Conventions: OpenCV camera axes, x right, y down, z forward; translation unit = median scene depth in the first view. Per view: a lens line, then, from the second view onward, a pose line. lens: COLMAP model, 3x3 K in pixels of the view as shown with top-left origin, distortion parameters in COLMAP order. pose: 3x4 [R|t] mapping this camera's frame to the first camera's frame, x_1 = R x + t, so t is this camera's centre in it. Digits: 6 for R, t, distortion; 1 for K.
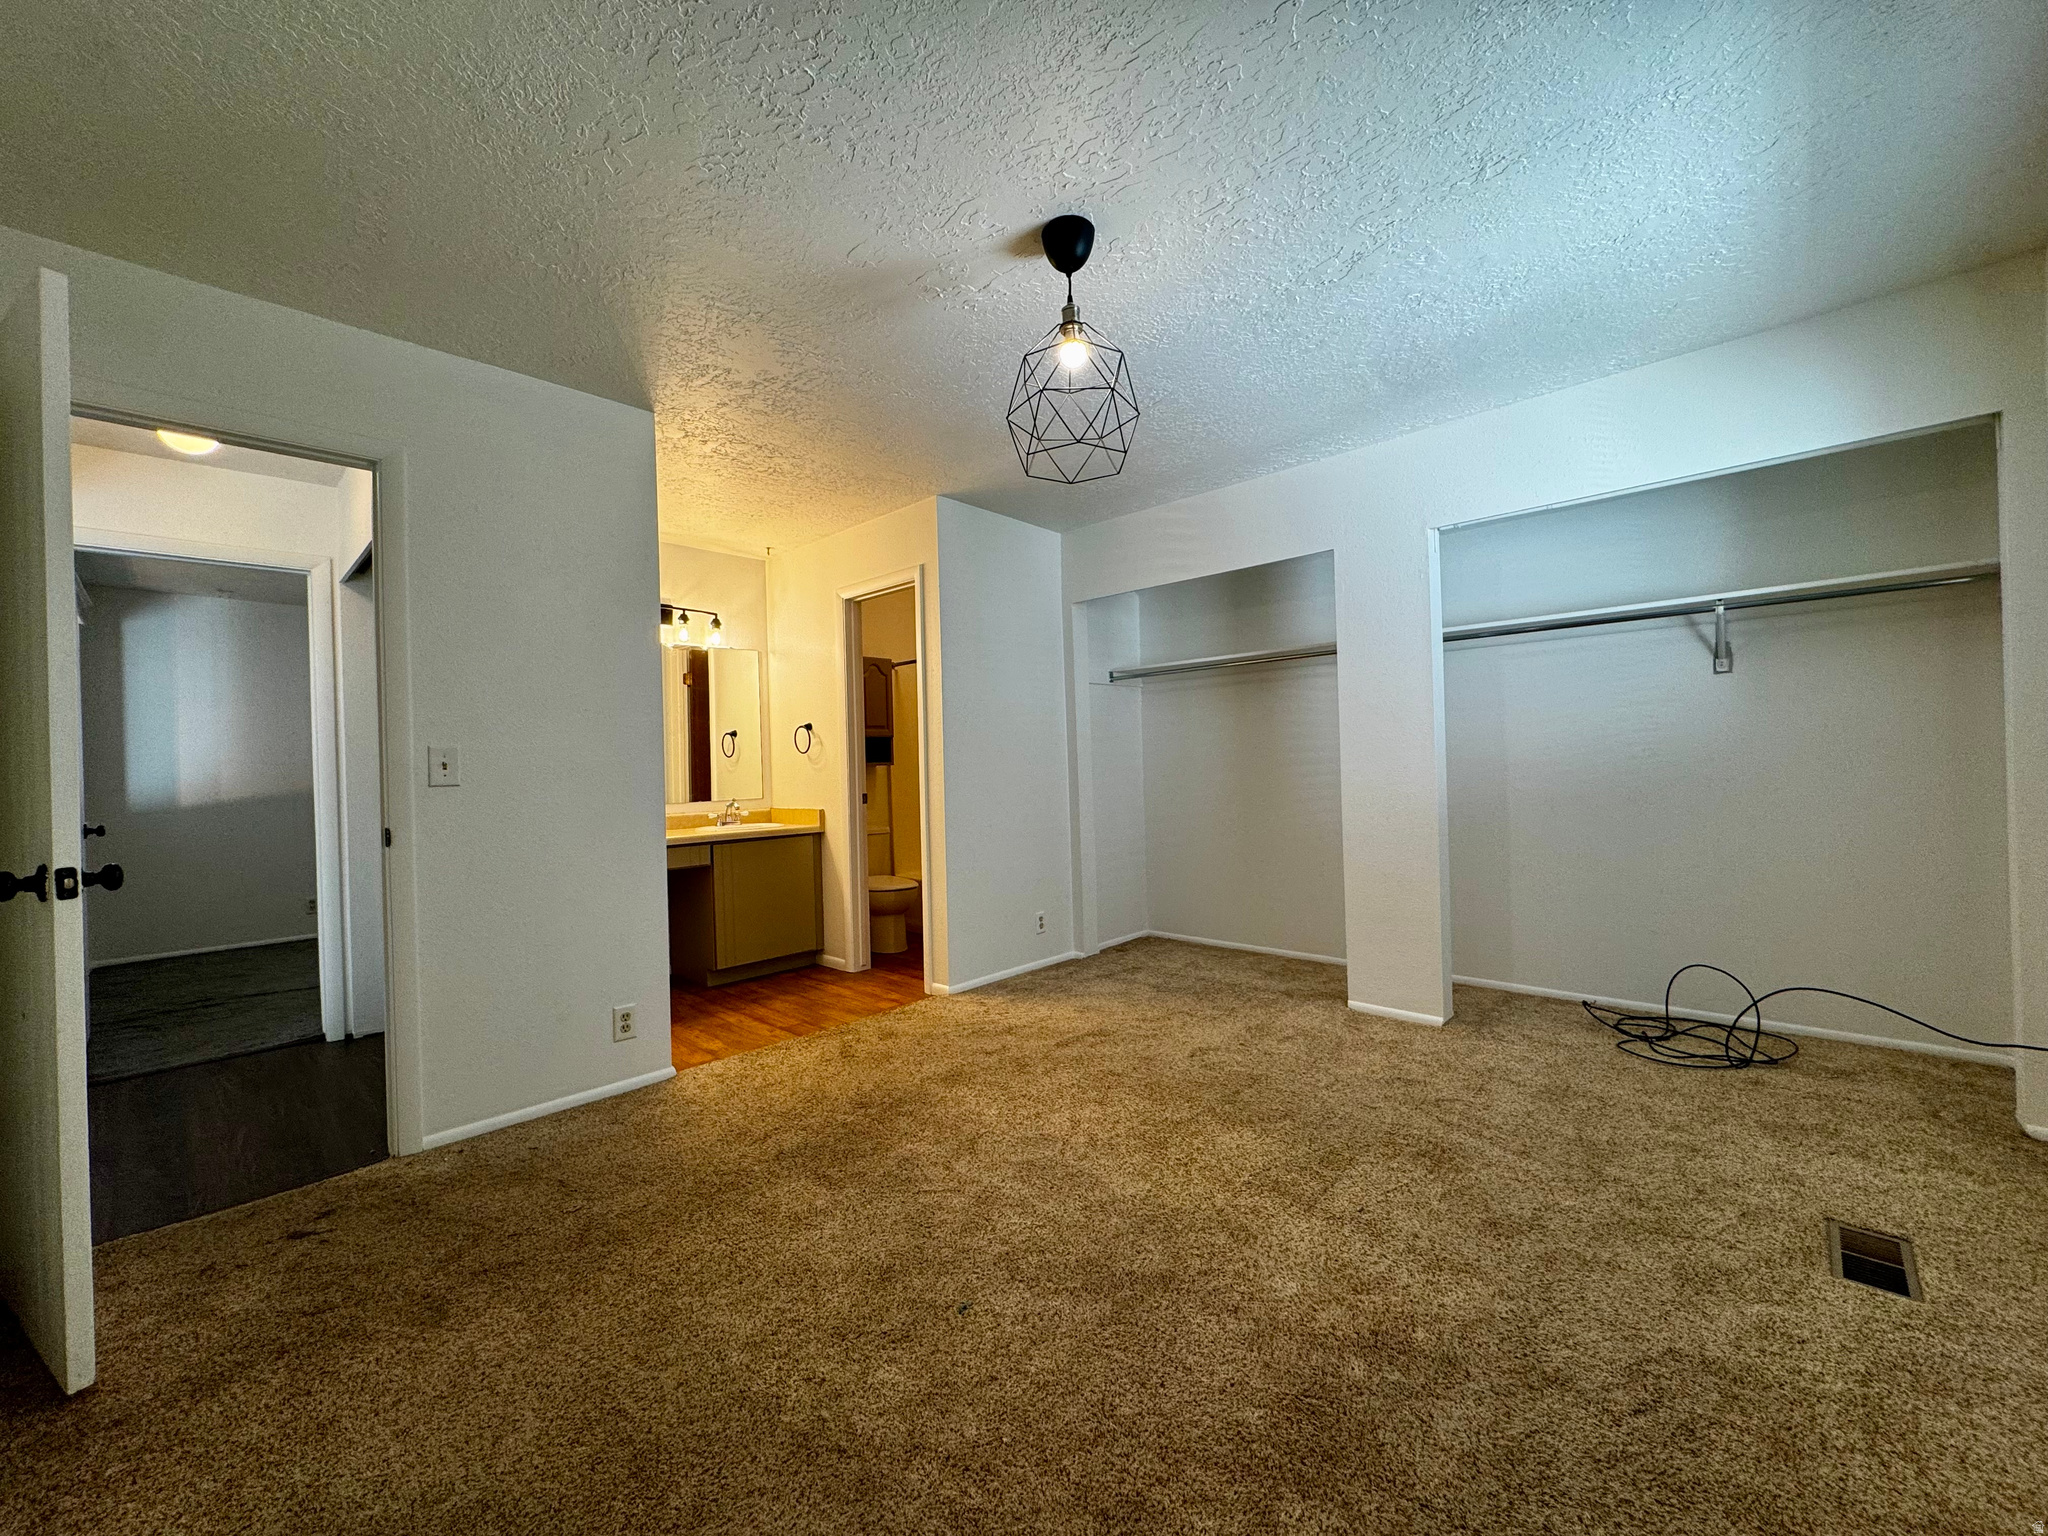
lens RADIAL K [[817.5, 0, 1020.3], [0, 817.5, 763.8], [0, 0, 1]] dist [0.000255, 0.000396]
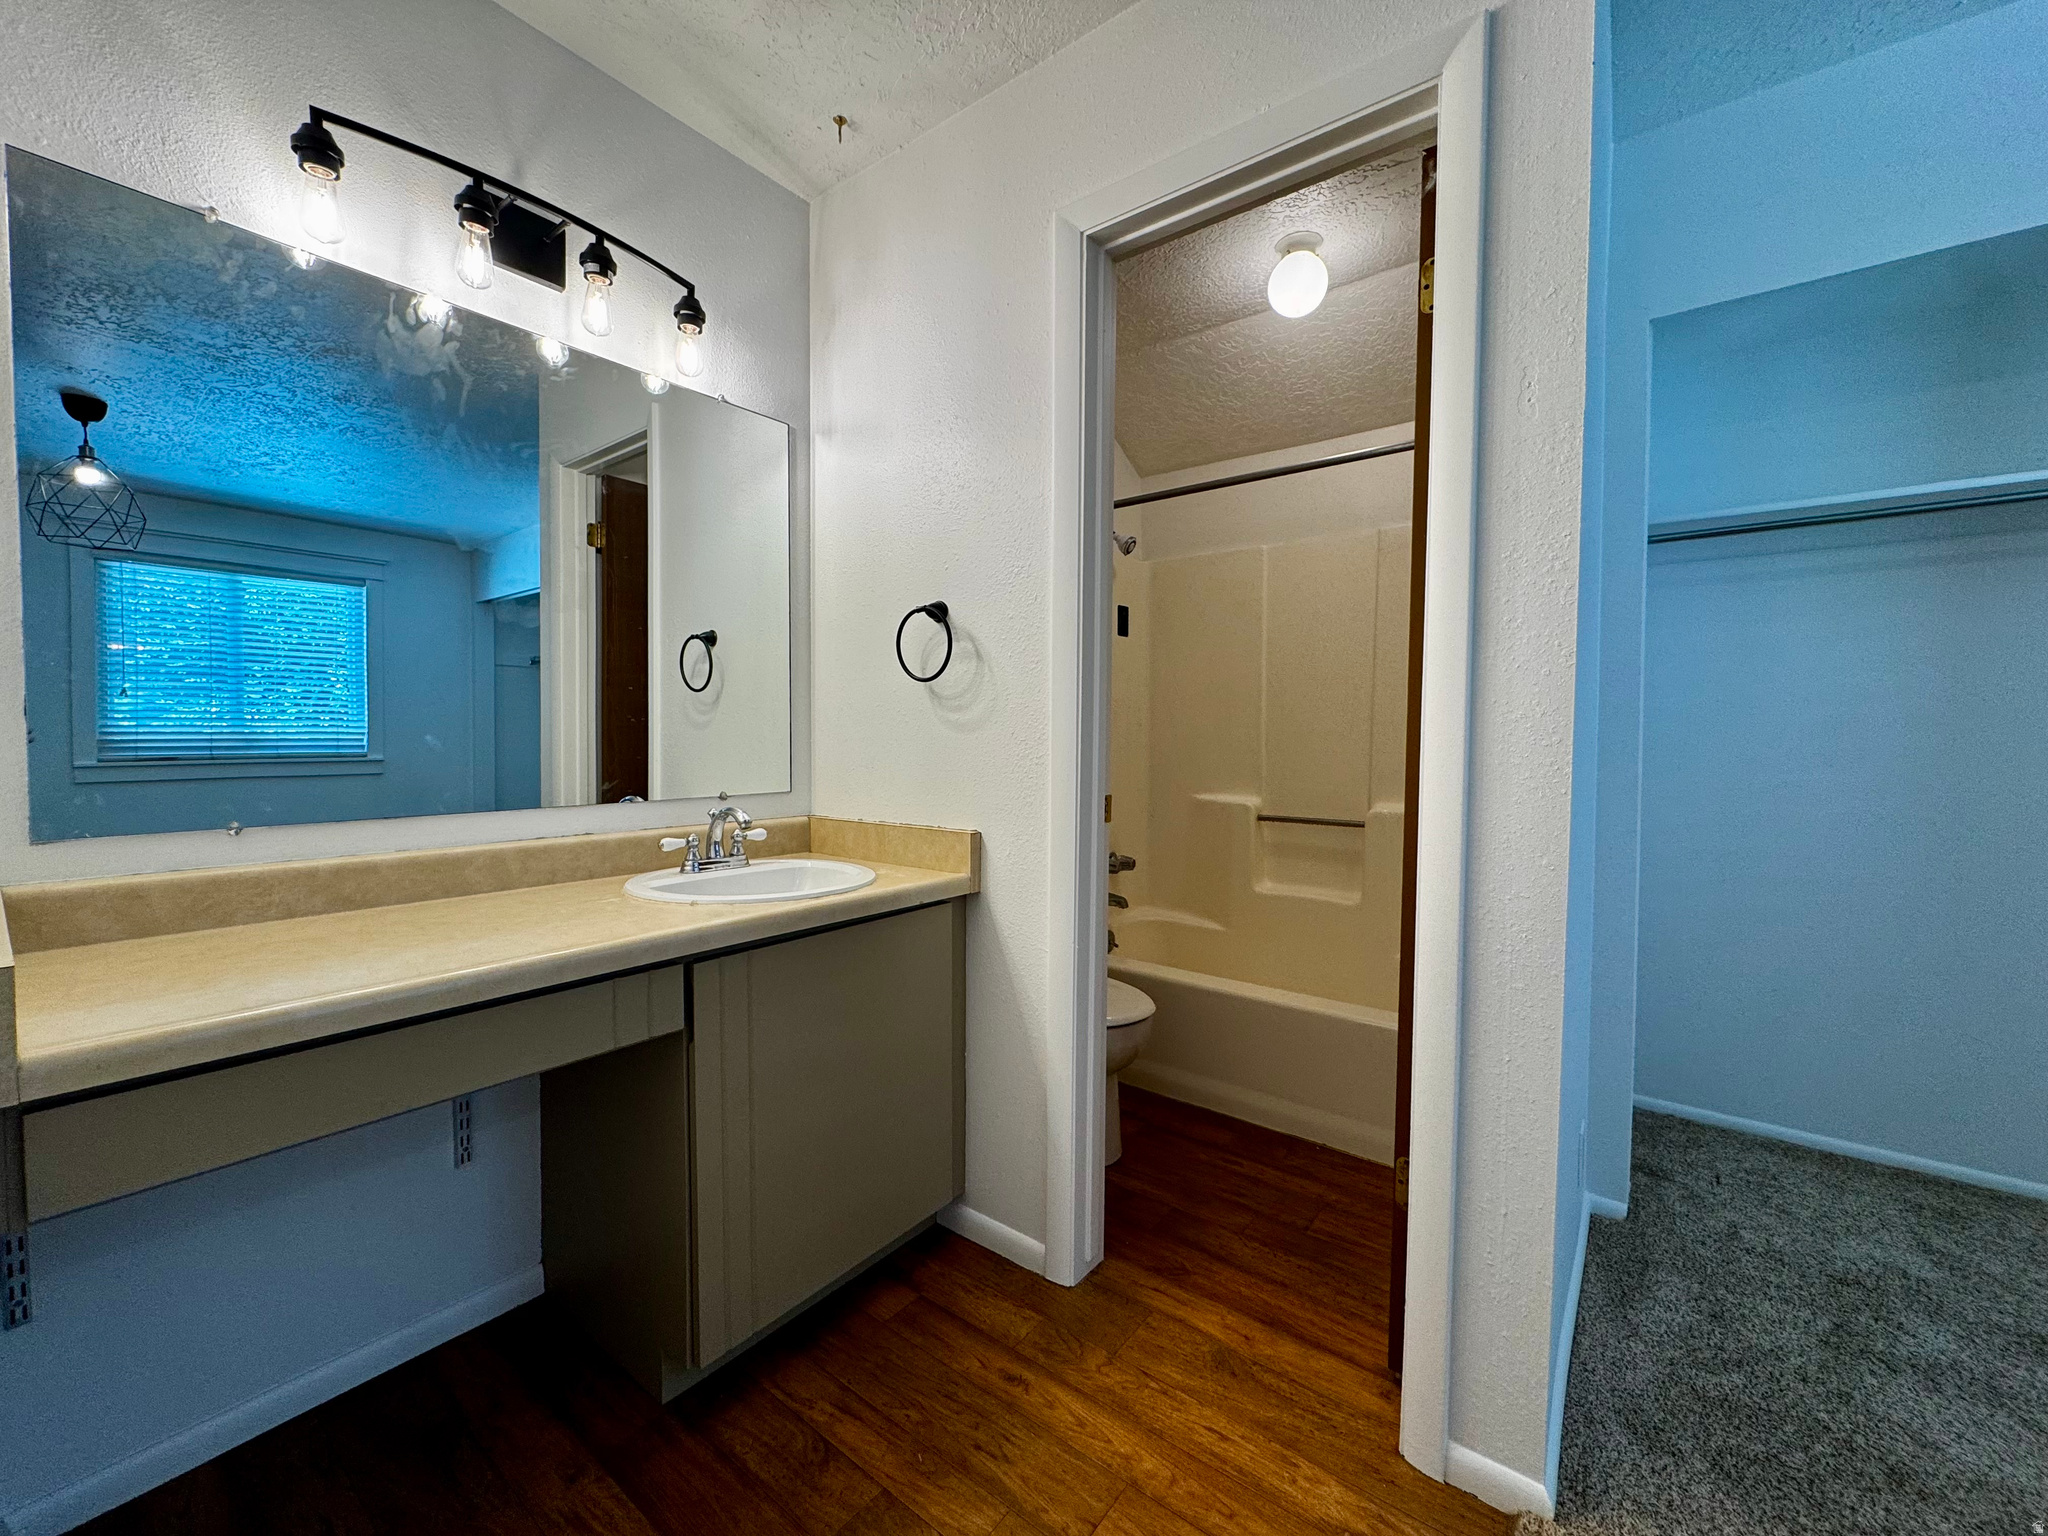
lens RADIAL K [[817.5, 0, 1021.3], [0, 817.5, 763.7], [0, 0, 1]] dist [0.000255, 0.000396]
pose [[0.994095, 0.030636, 0.104097, -0.262190], [-0.034250, 0.998865, 0.033113, 0.011462], [-0.102964, -0.036483, 0.994016, 0.628101]]
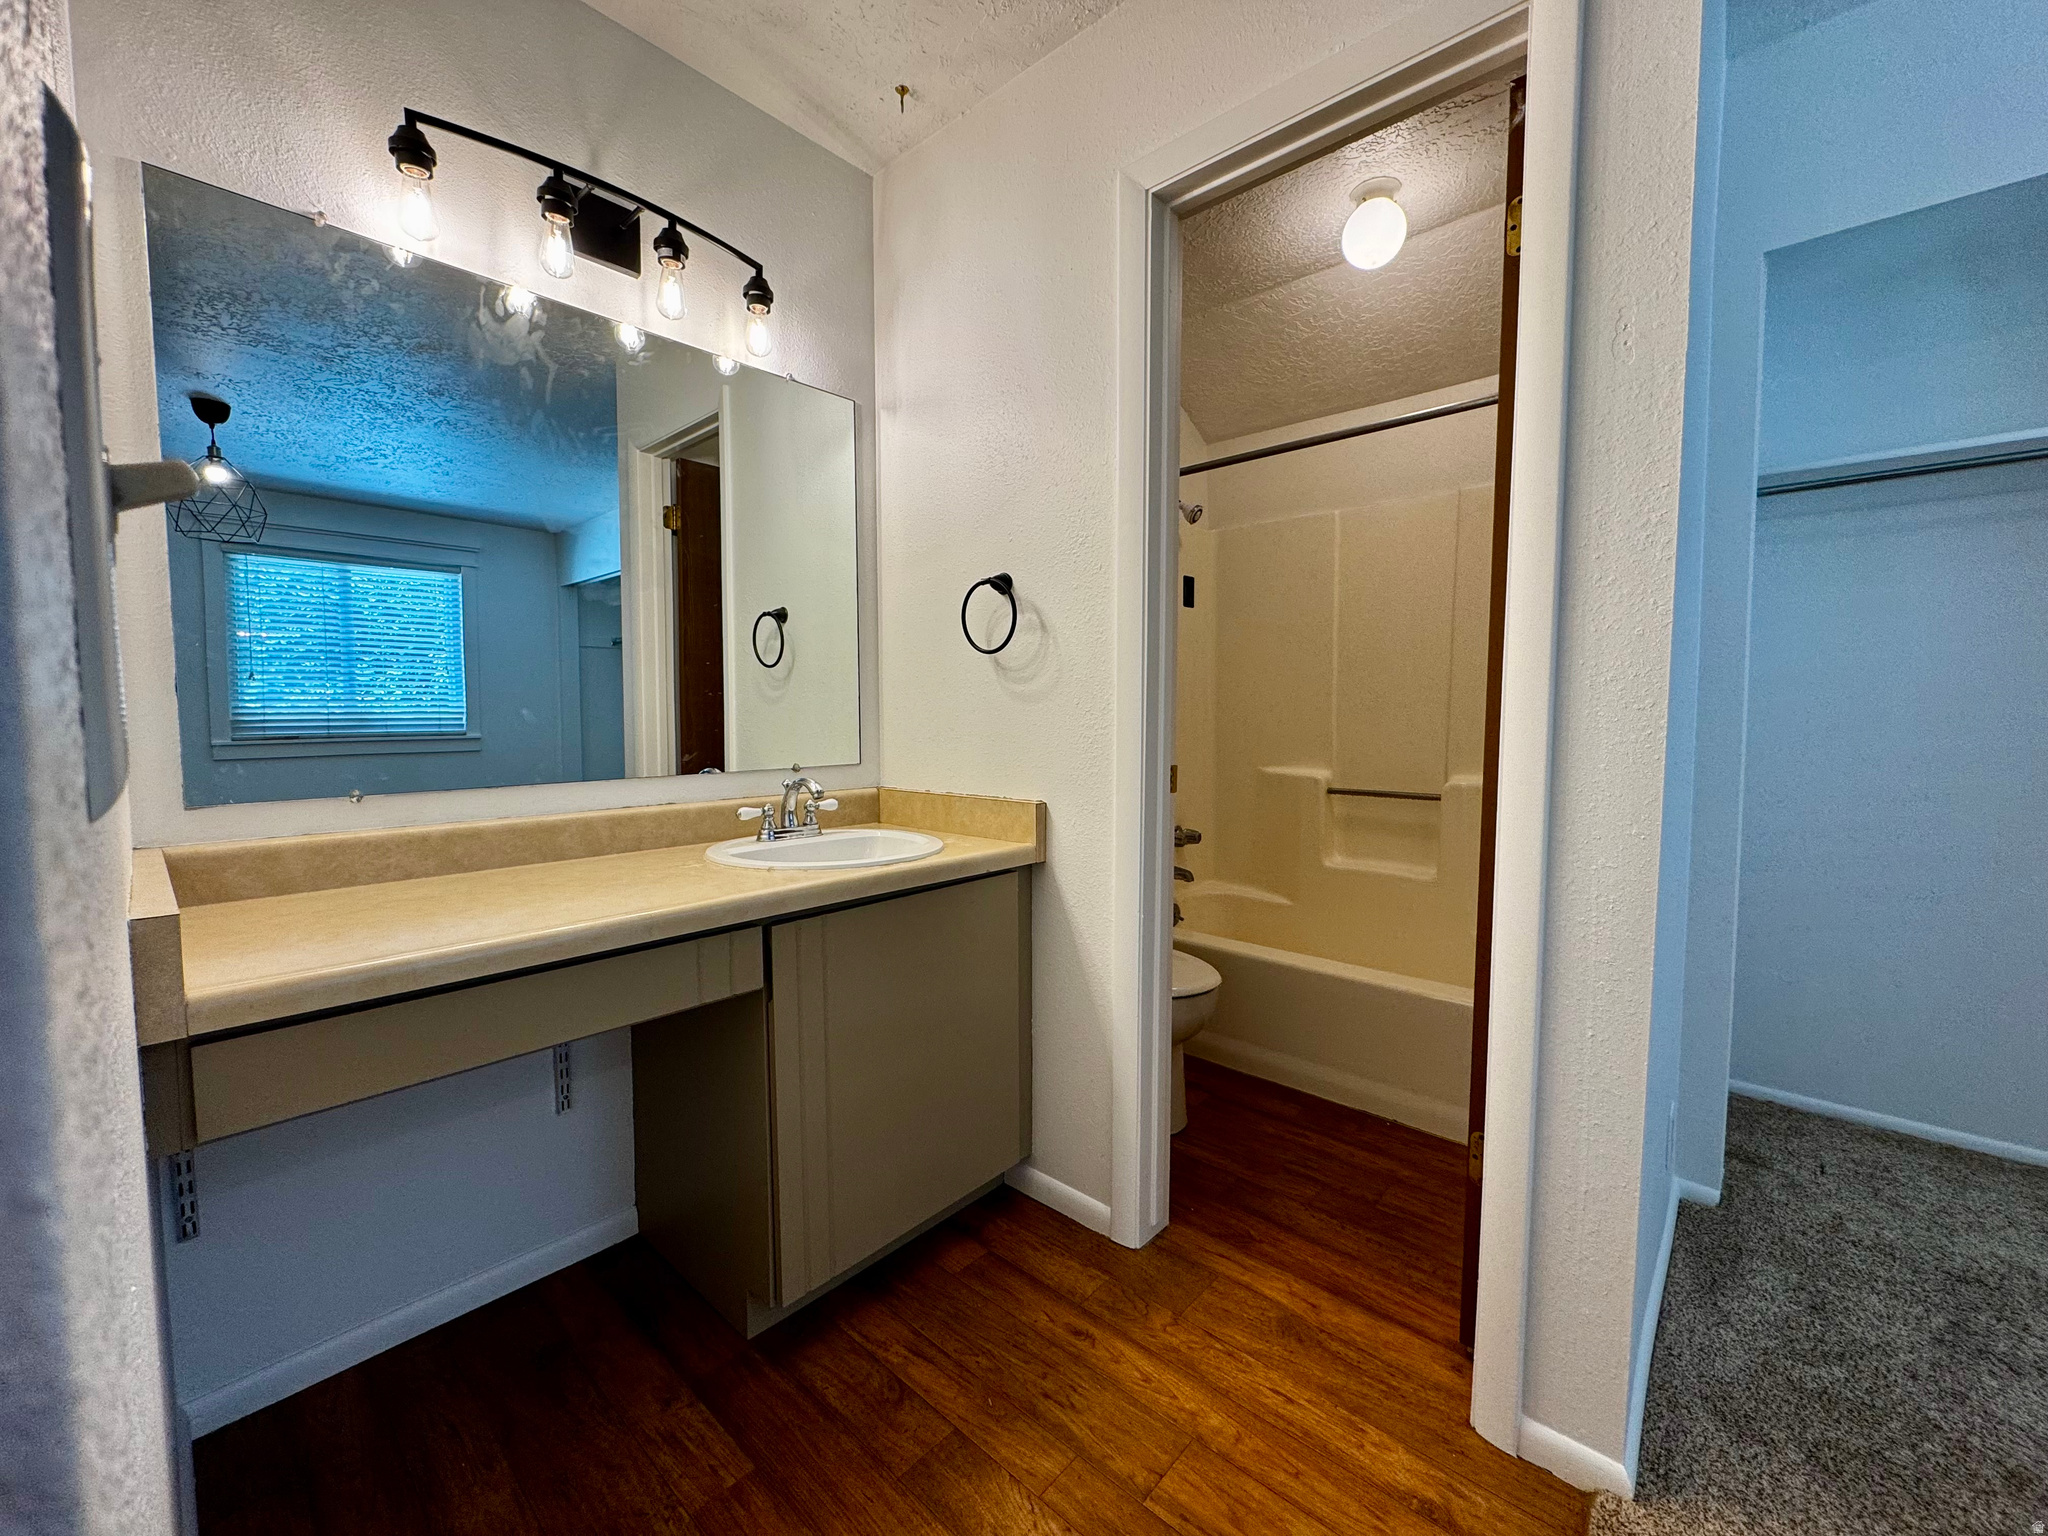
lens RADIAL K [[817.5, 0, 1022.2], [0, 817.5, 763.3], [0, 0, 1]] dist [0.000255, 0.000396]
pose [[0.999271, 0.025323, 0.028569, -0.262907], [-0.027094, 0.997620, 0.063400, 0.014060], [-0.026895, -0.064128, 0.997579, 0.625866]]
